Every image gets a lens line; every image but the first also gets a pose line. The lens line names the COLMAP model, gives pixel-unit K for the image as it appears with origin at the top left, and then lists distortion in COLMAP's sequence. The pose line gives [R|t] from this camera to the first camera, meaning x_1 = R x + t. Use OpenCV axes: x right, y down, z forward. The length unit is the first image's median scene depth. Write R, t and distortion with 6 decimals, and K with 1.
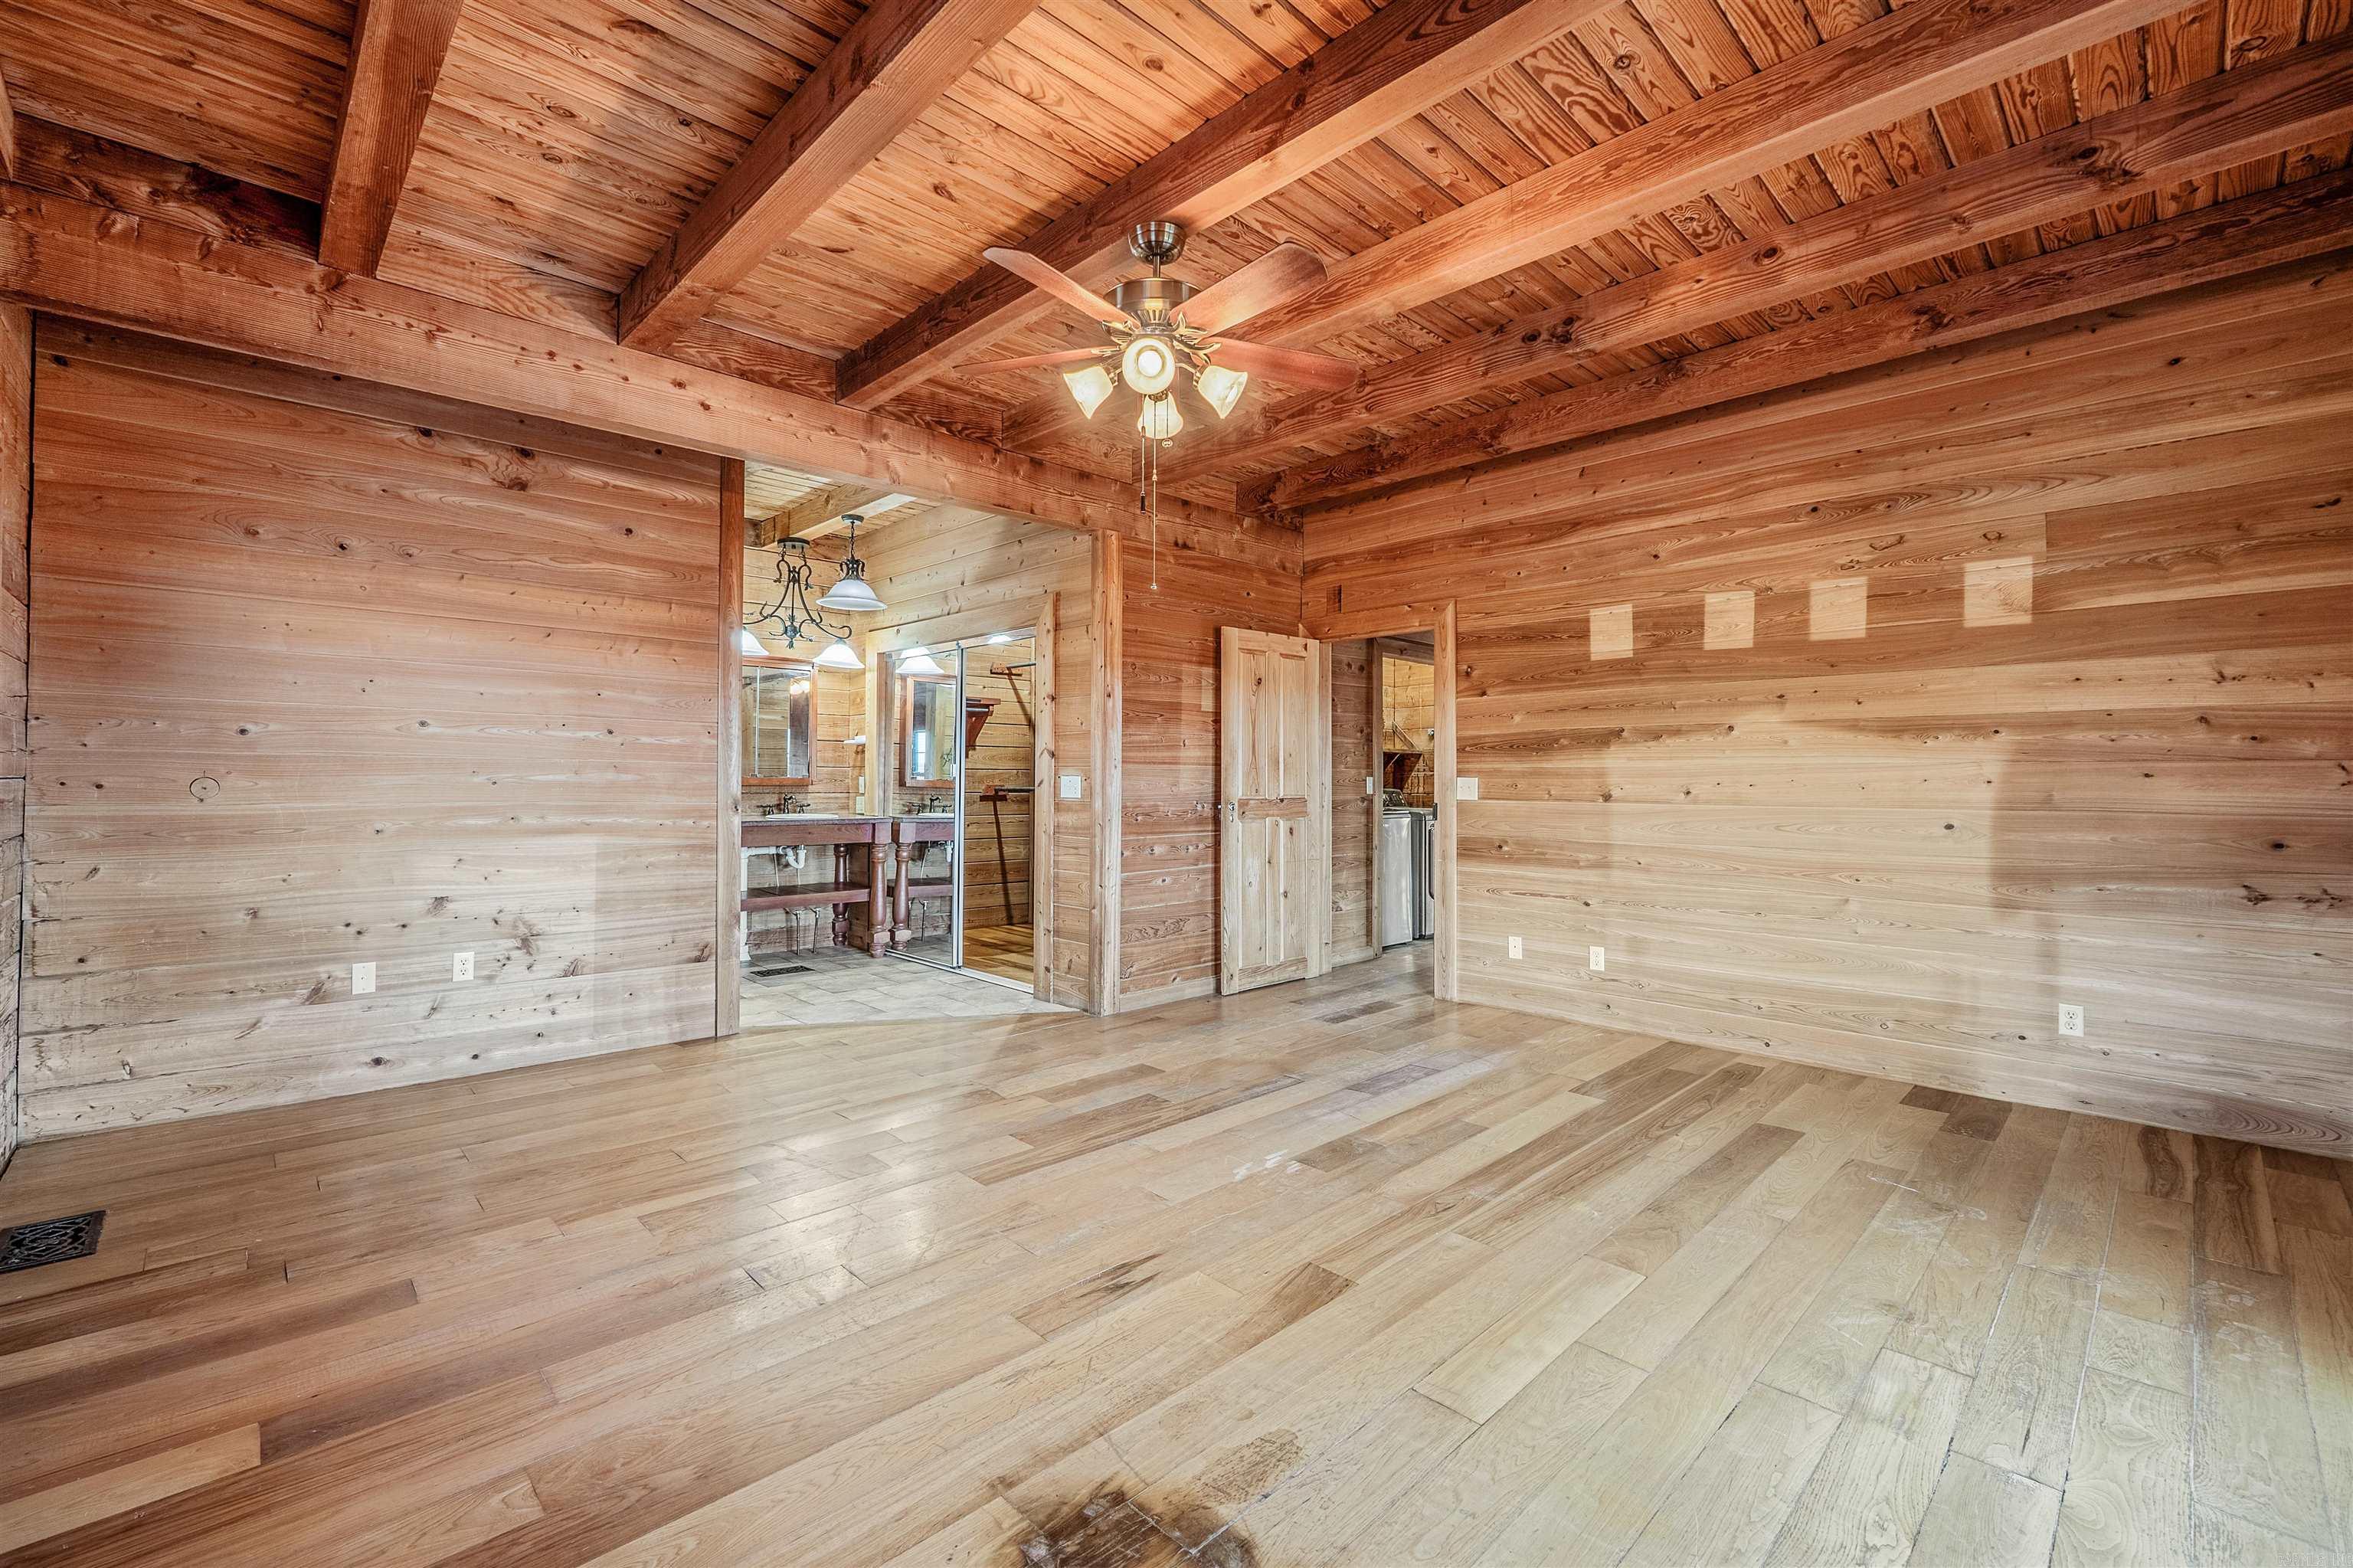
lens RADIAL K [[989.0, 0, 1176.5], [0, 989.0, 784.0], [0, 0, 1]] dist [-0.001063, -0.000090]
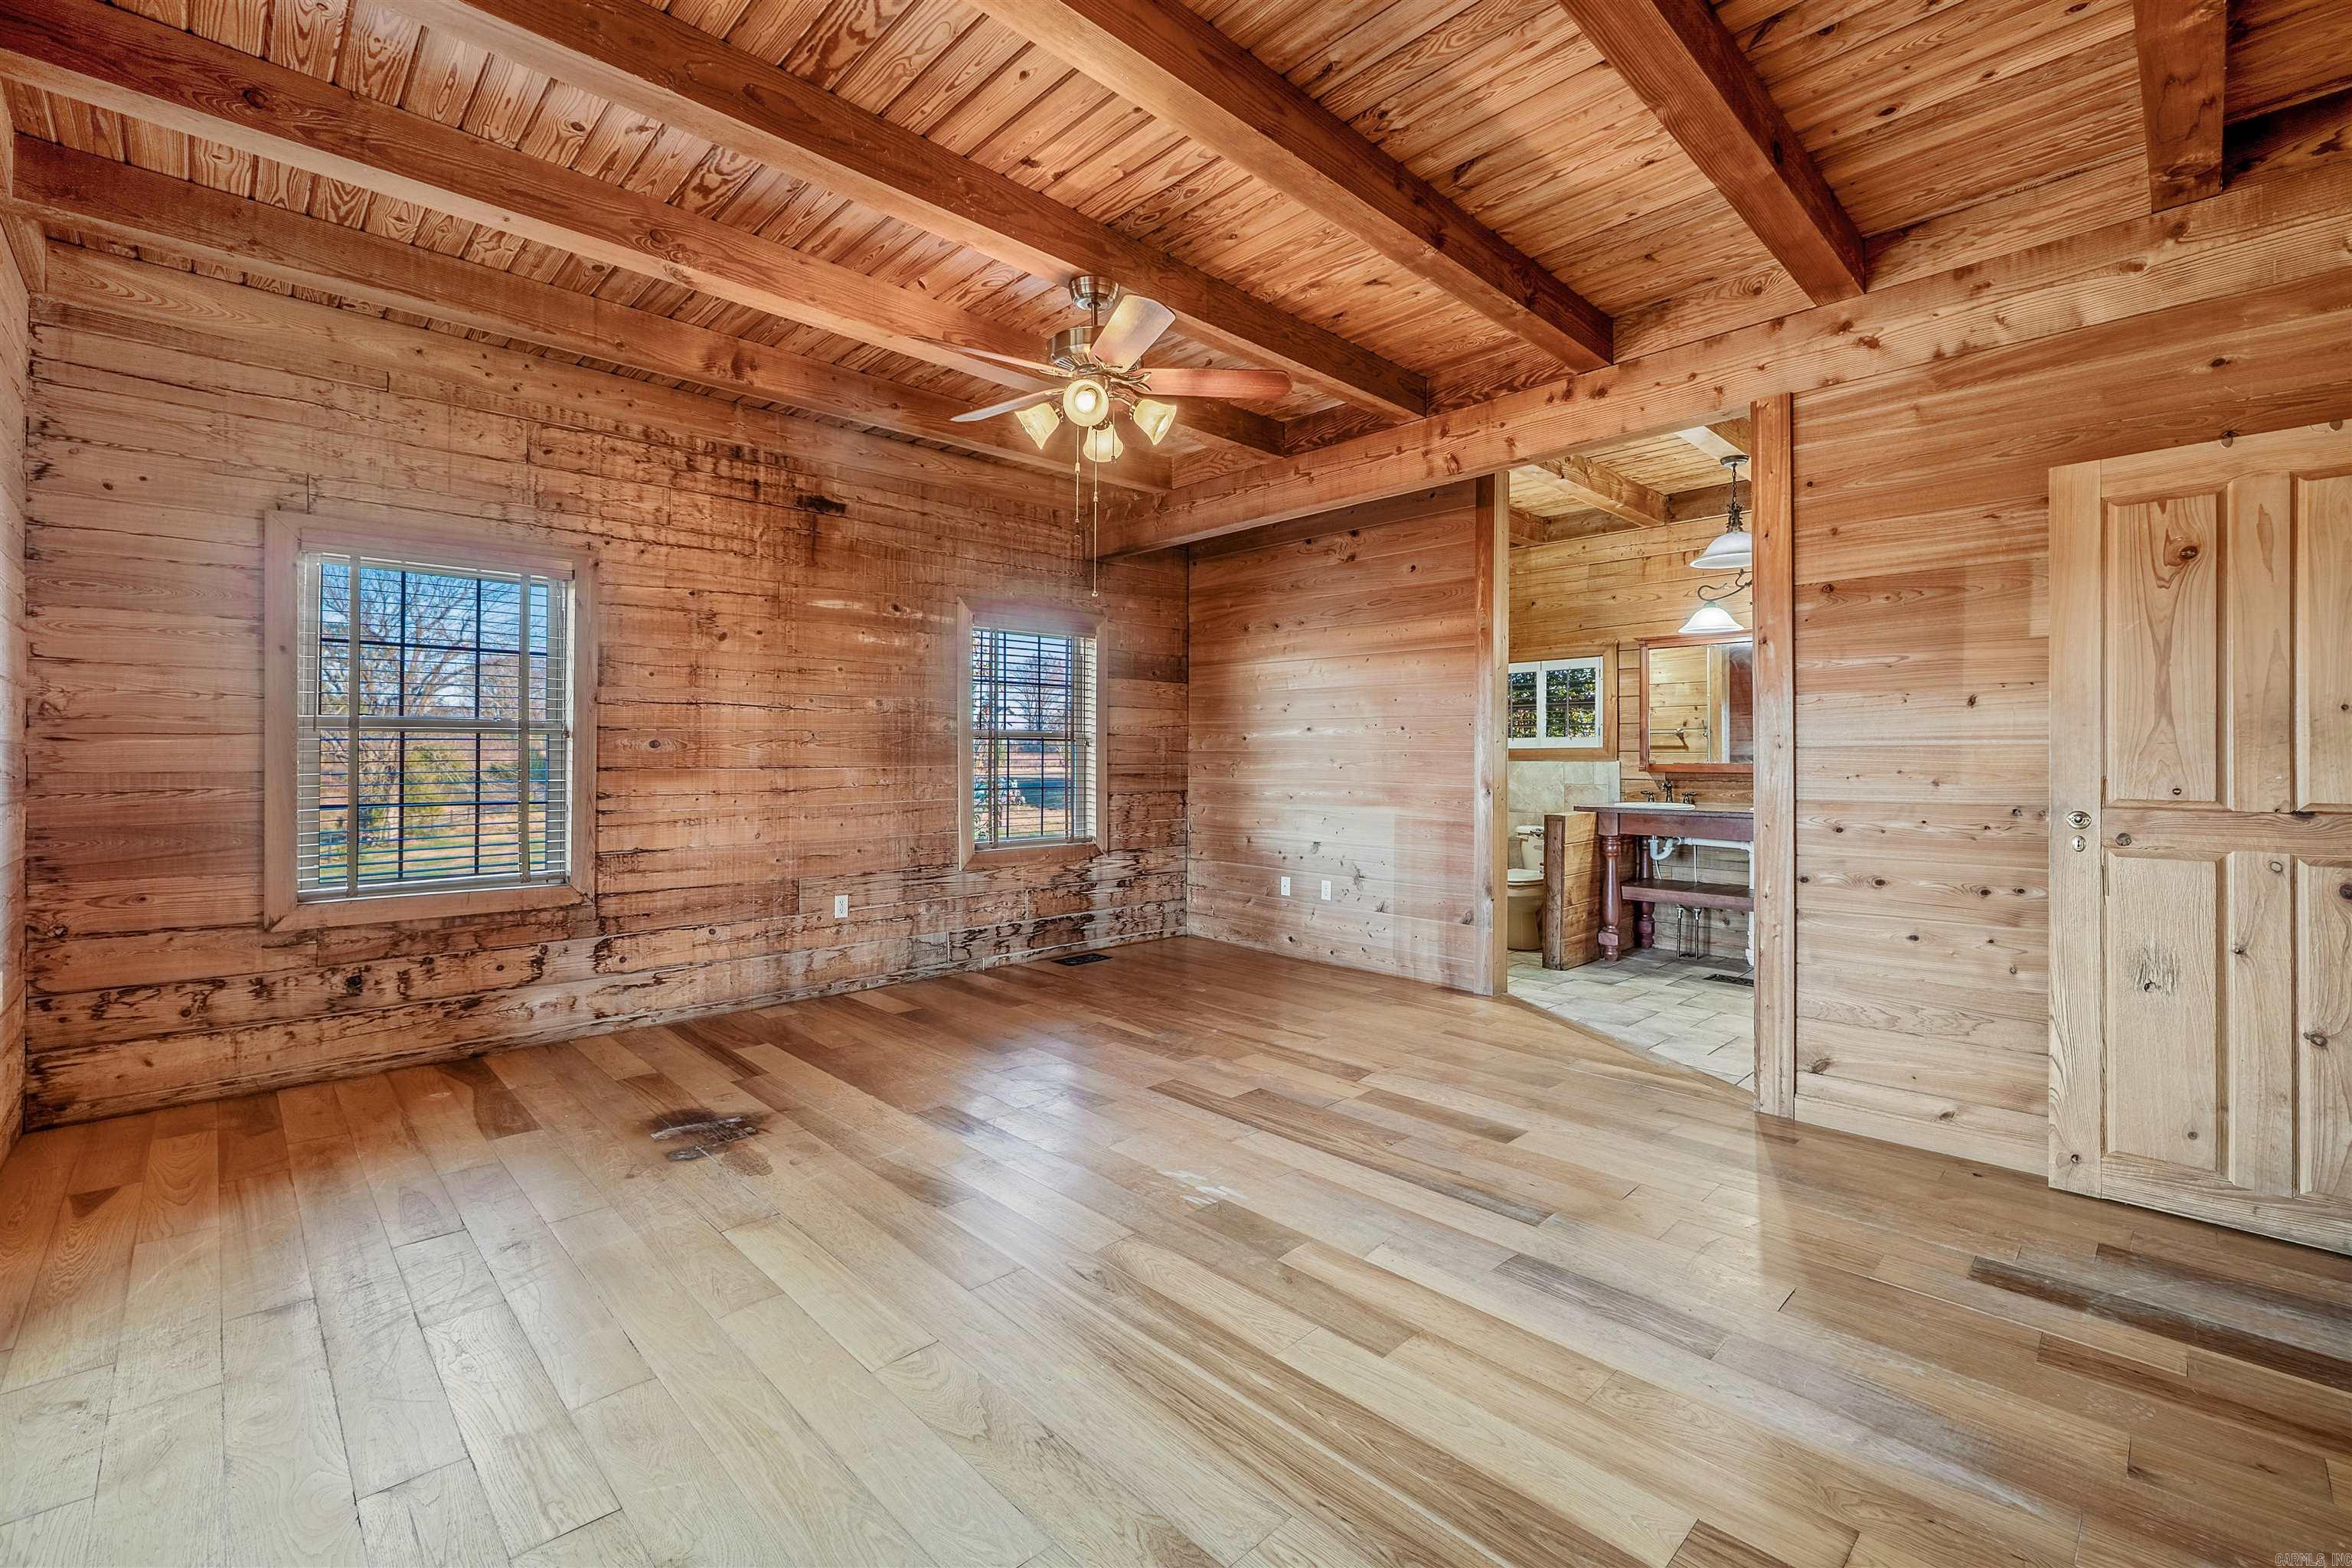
lens RADIAL K [[1002.9, 0, 1169.2], [0, 1002.9, 770.2], [0, 0, 1]] dist [-0.001366, -0.000194]
pose [[-0.004284, 0.003397, -0.999985, 0.935690], [-0.010061, 0.999943, 0.003440, 0.000564], [0.999940, 0.010075, -0.004249, 0.898747]]
